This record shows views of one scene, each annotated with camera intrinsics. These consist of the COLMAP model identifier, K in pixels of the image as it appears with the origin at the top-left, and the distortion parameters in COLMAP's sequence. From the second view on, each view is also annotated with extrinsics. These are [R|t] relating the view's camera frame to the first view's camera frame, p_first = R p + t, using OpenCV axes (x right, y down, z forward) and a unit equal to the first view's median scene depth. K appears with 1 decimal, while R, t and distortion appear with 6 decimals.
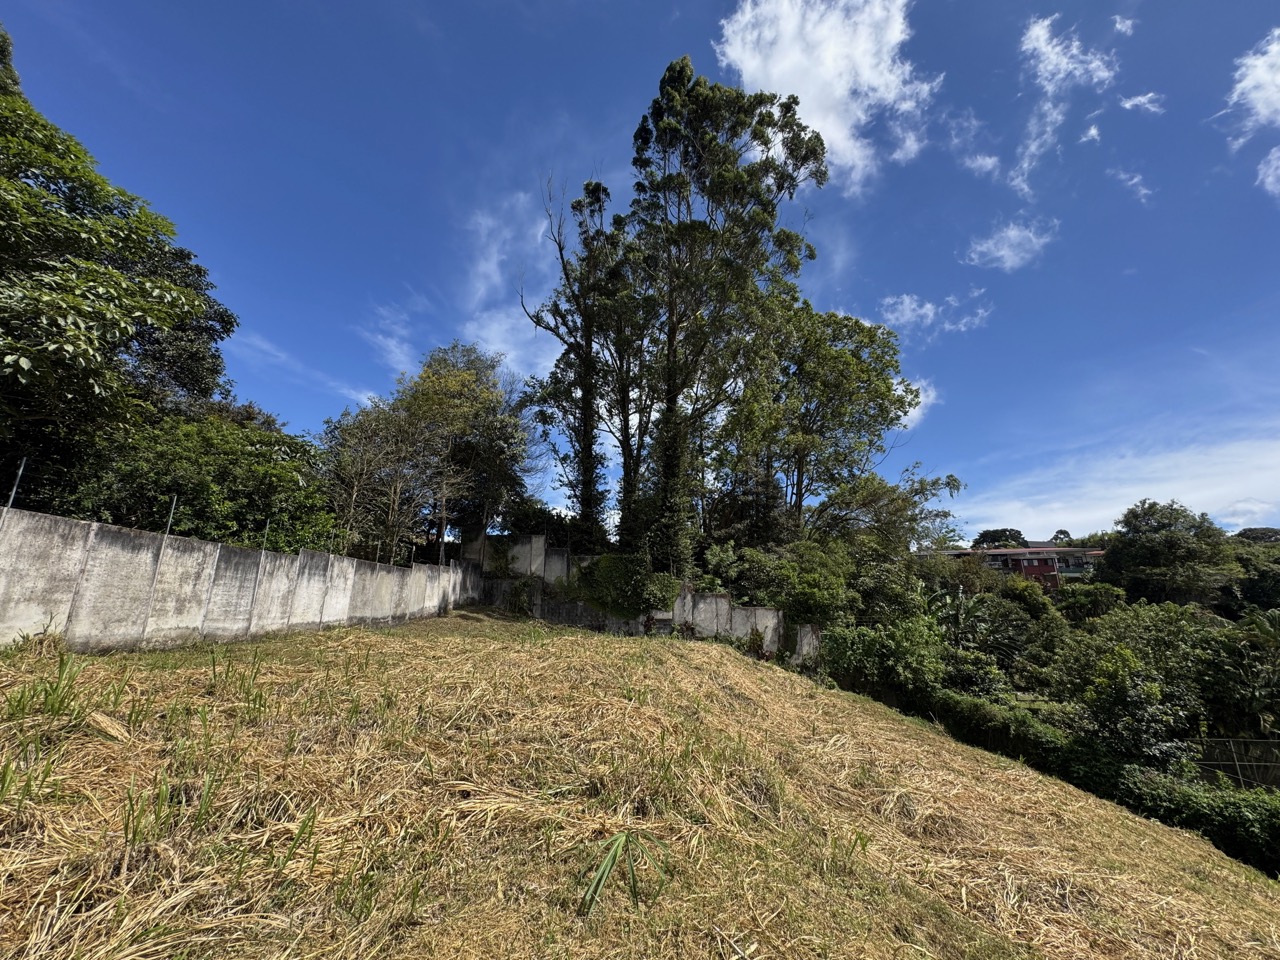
lens RADIAL K [[513.0, 0, 637.0], [0, 513.0, 476.4], [0, 0, 1]] dist [-0.005123, 0.000833]
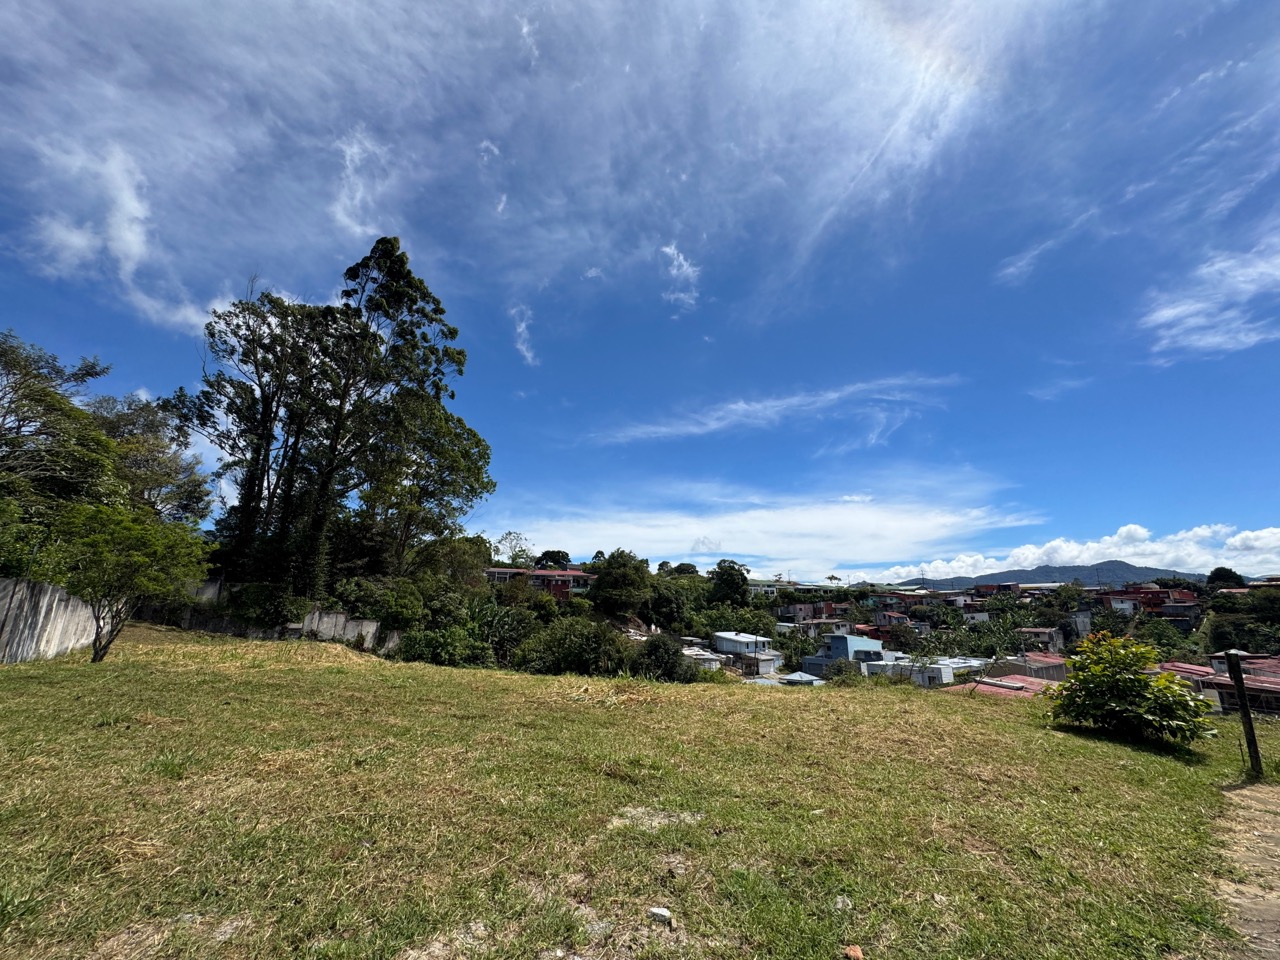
lens RADIAL K [[513.0, 0, 639.4], [0, 513.0, 481.1], [0, 0, 1]] dist [-0.005123, 0.000833]
pose [[0.730204, 0.171965, 0.661233, -0.285834], [-0.180735, 0.981949, -0.055787, -0.249965], [-0.658891, -0.078772, 0.748103, -0.769458]]
